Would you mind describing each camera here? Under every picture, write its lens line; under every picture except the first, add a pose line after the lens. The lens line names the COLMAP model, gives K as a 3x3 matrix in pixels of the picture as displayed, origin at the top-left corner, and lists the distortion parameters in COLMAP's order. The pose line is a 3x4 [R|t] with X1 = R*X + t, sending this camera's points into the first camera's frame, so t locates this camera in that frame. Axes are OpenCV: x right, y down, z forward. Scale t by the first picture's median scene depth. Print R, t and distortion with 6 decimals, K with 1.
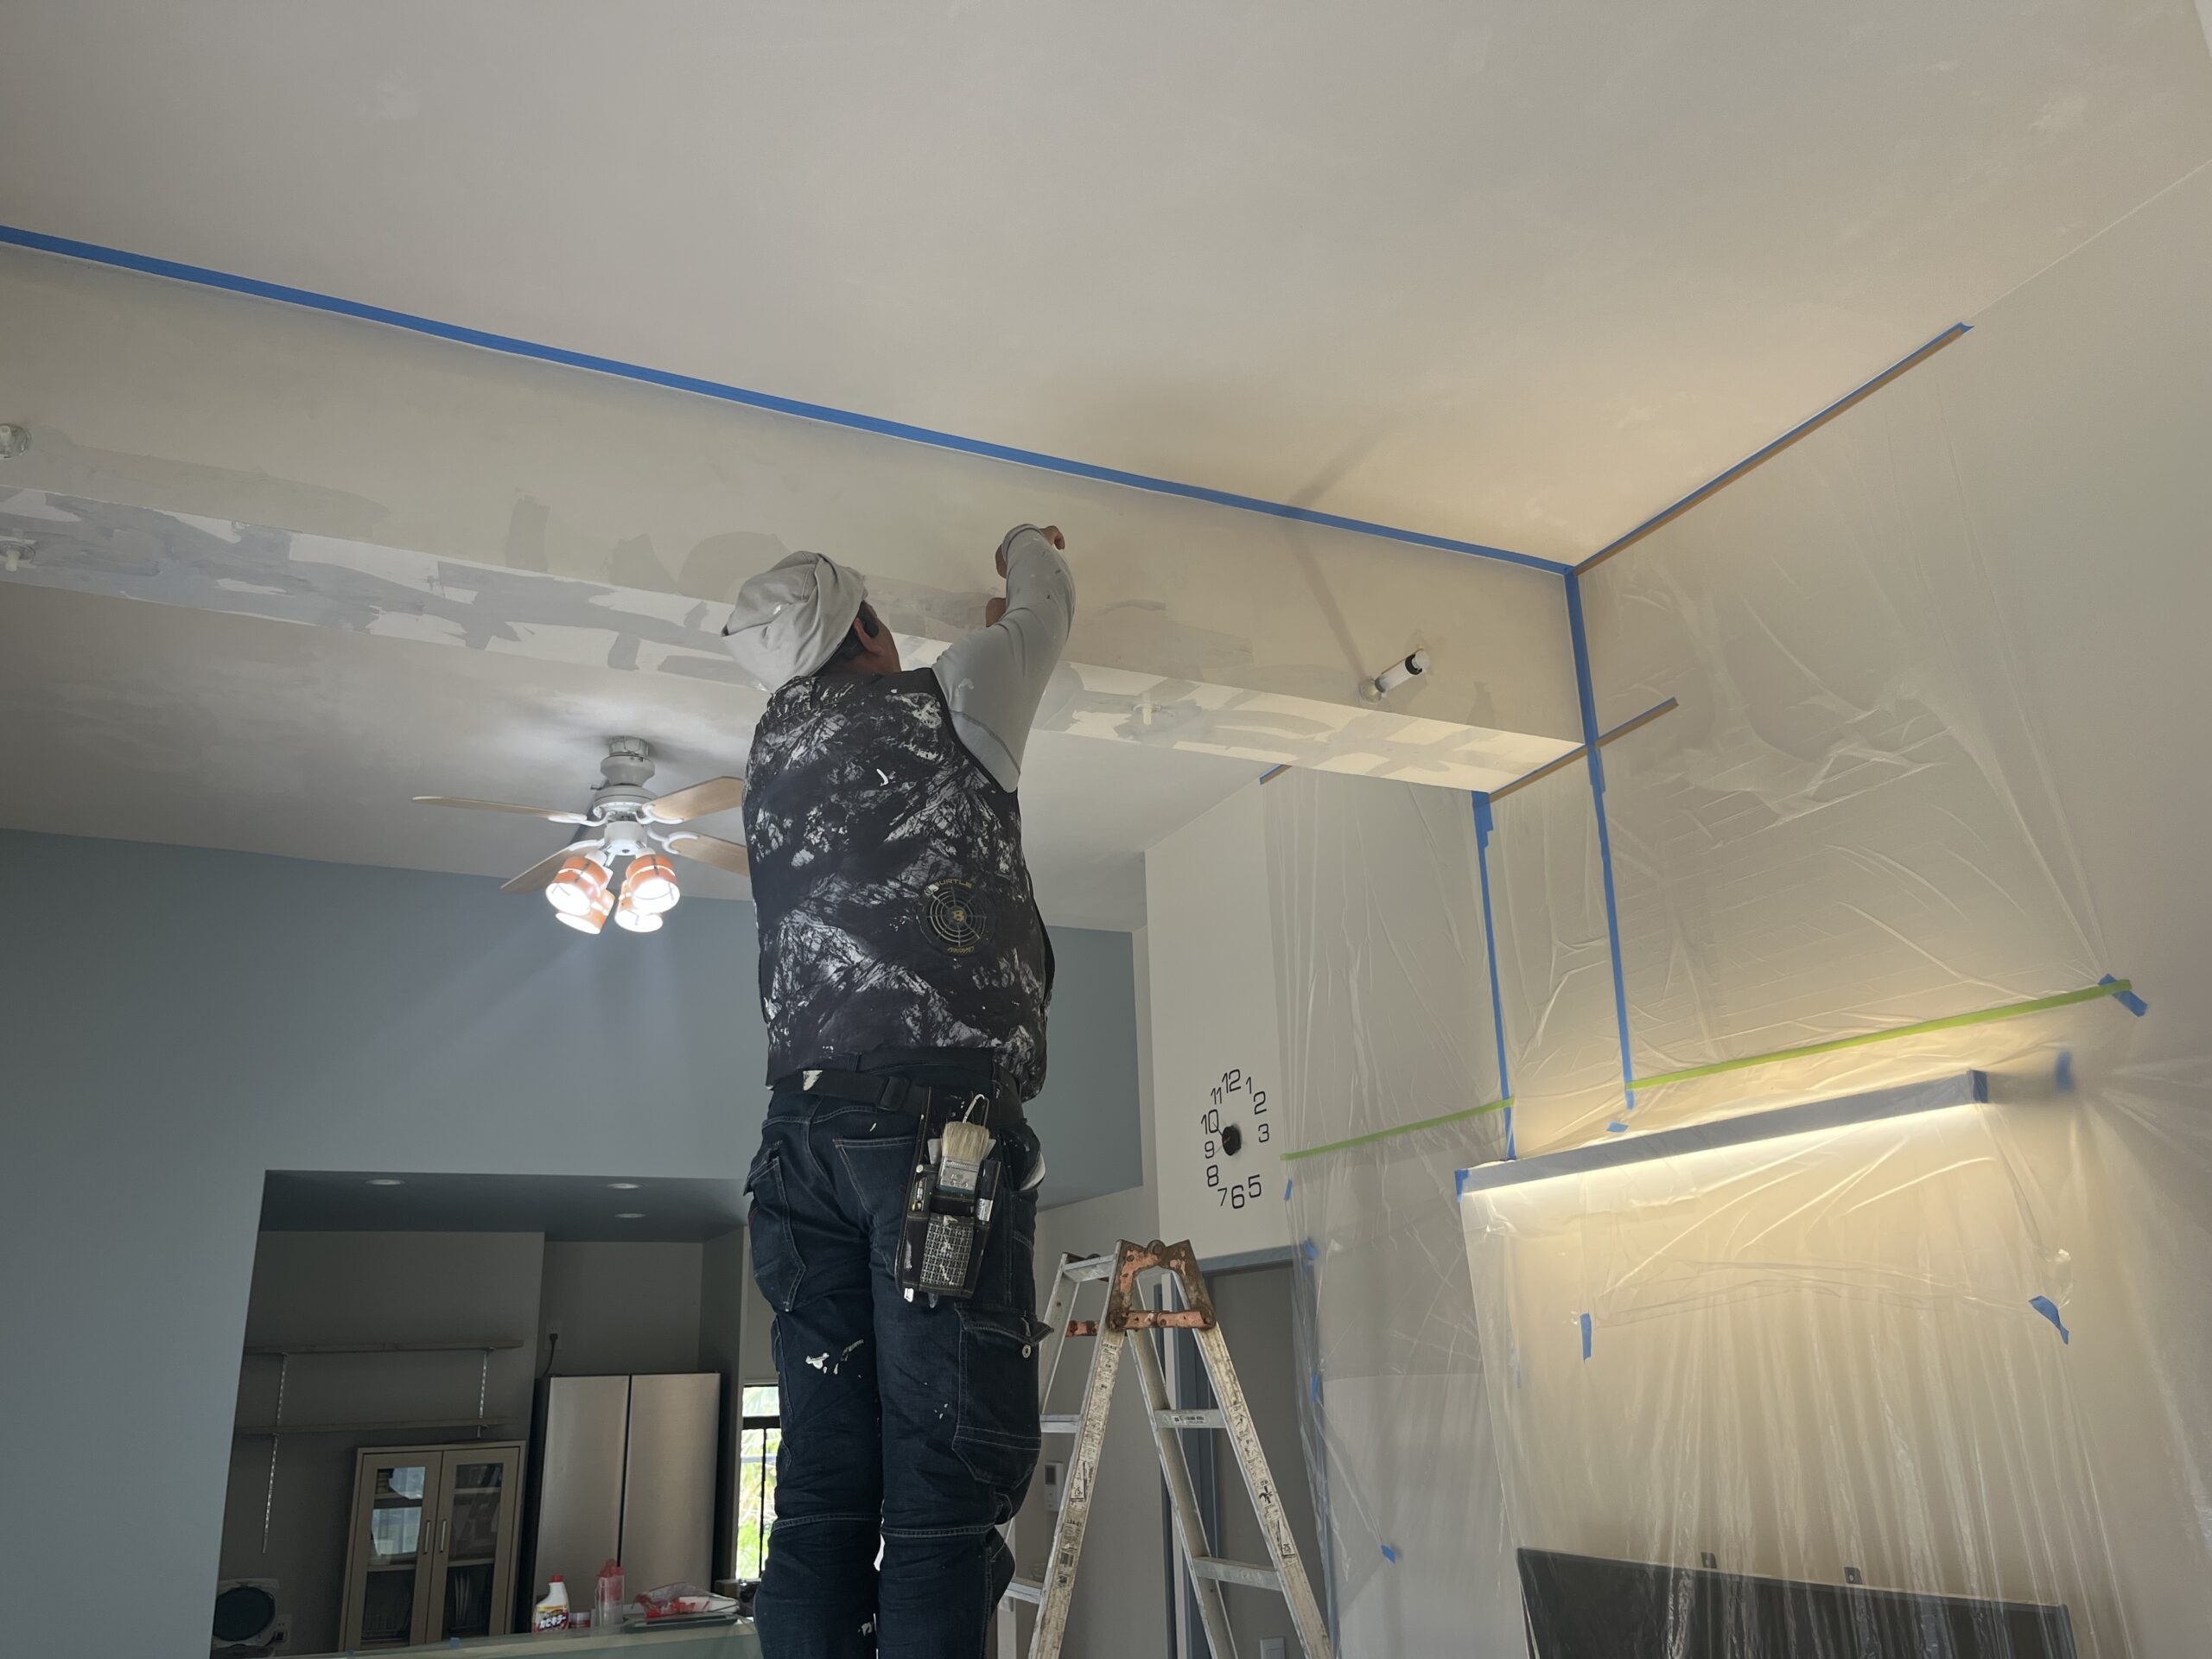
lens RADIAL K [[1672.7, 0, 1109.3], [0, 1672.7, 830.4], [0, 0, 1]] dist [0.043603, -0.062081]
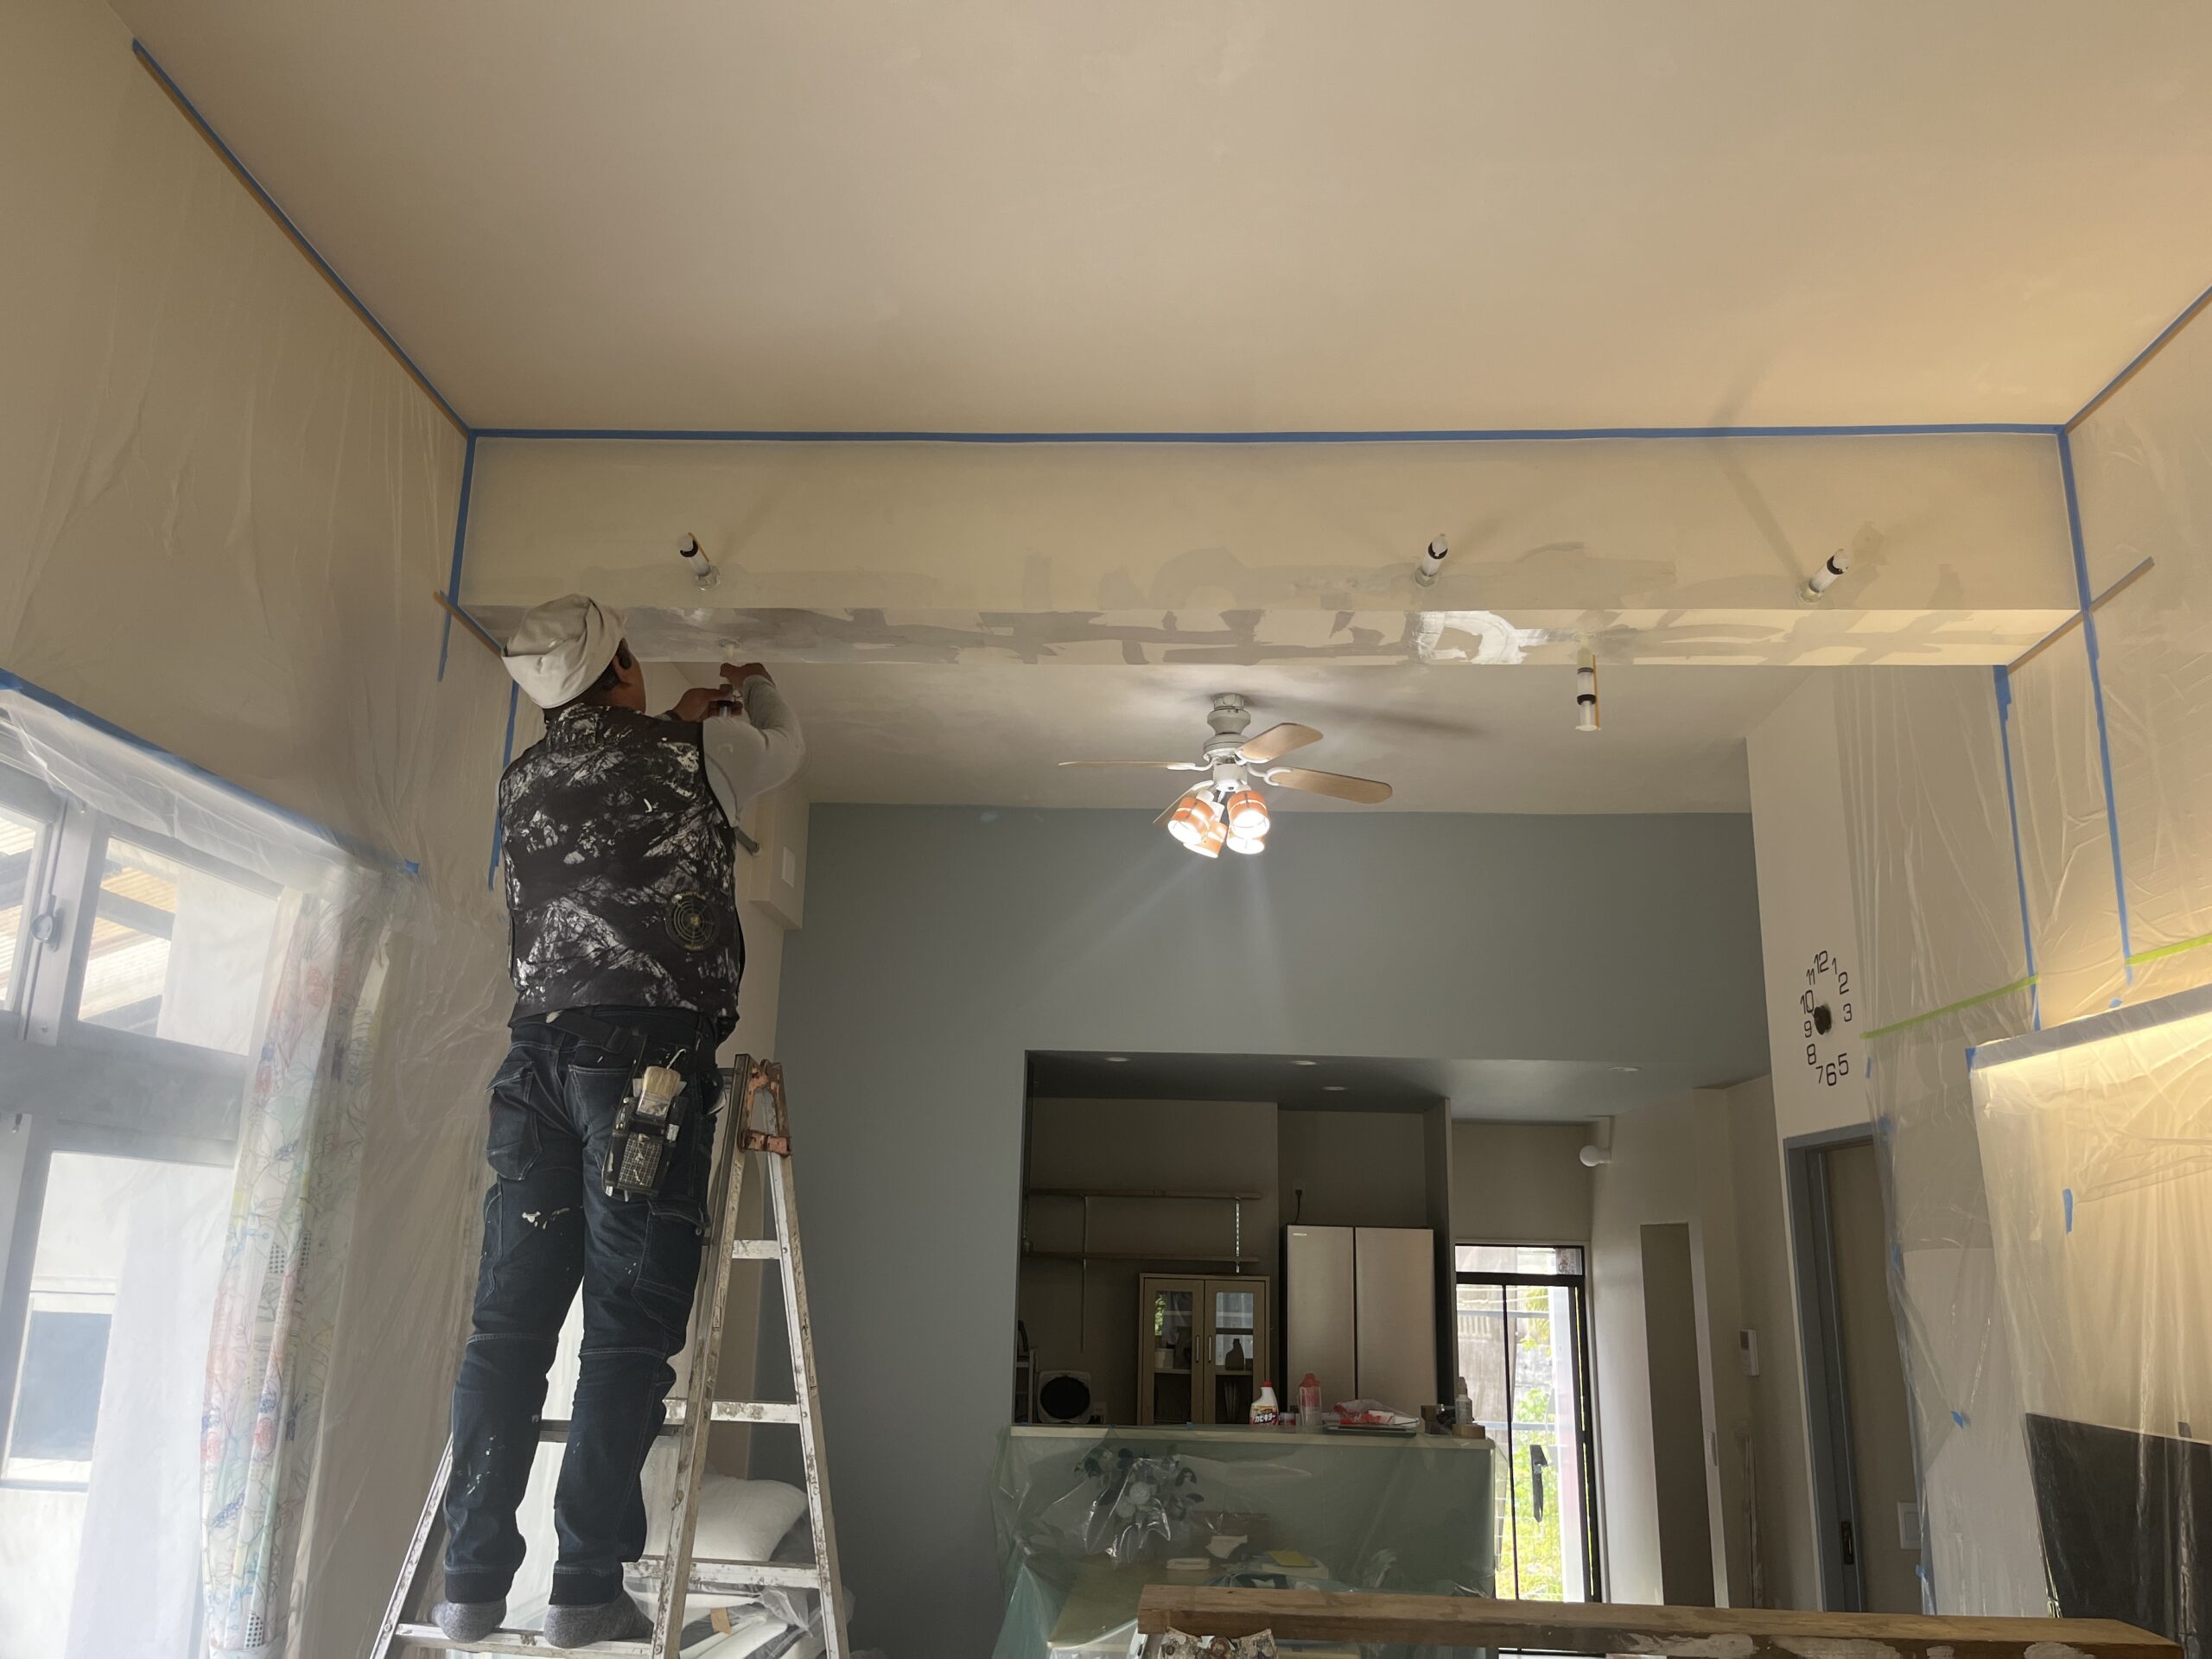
lens RADIAL K [[1672.7, 0, 1110.8], [0, 1672.7, 809.4], [0, 0, 1]] dist [0.043603, -0.062081]
pose [[0.881082, -0.073056, -0.467287, 0.196837], [0.099979, 0.994441, 0.033040, -0.021058], [0.462275, -0.075830, 0.883488, -0.102517]]
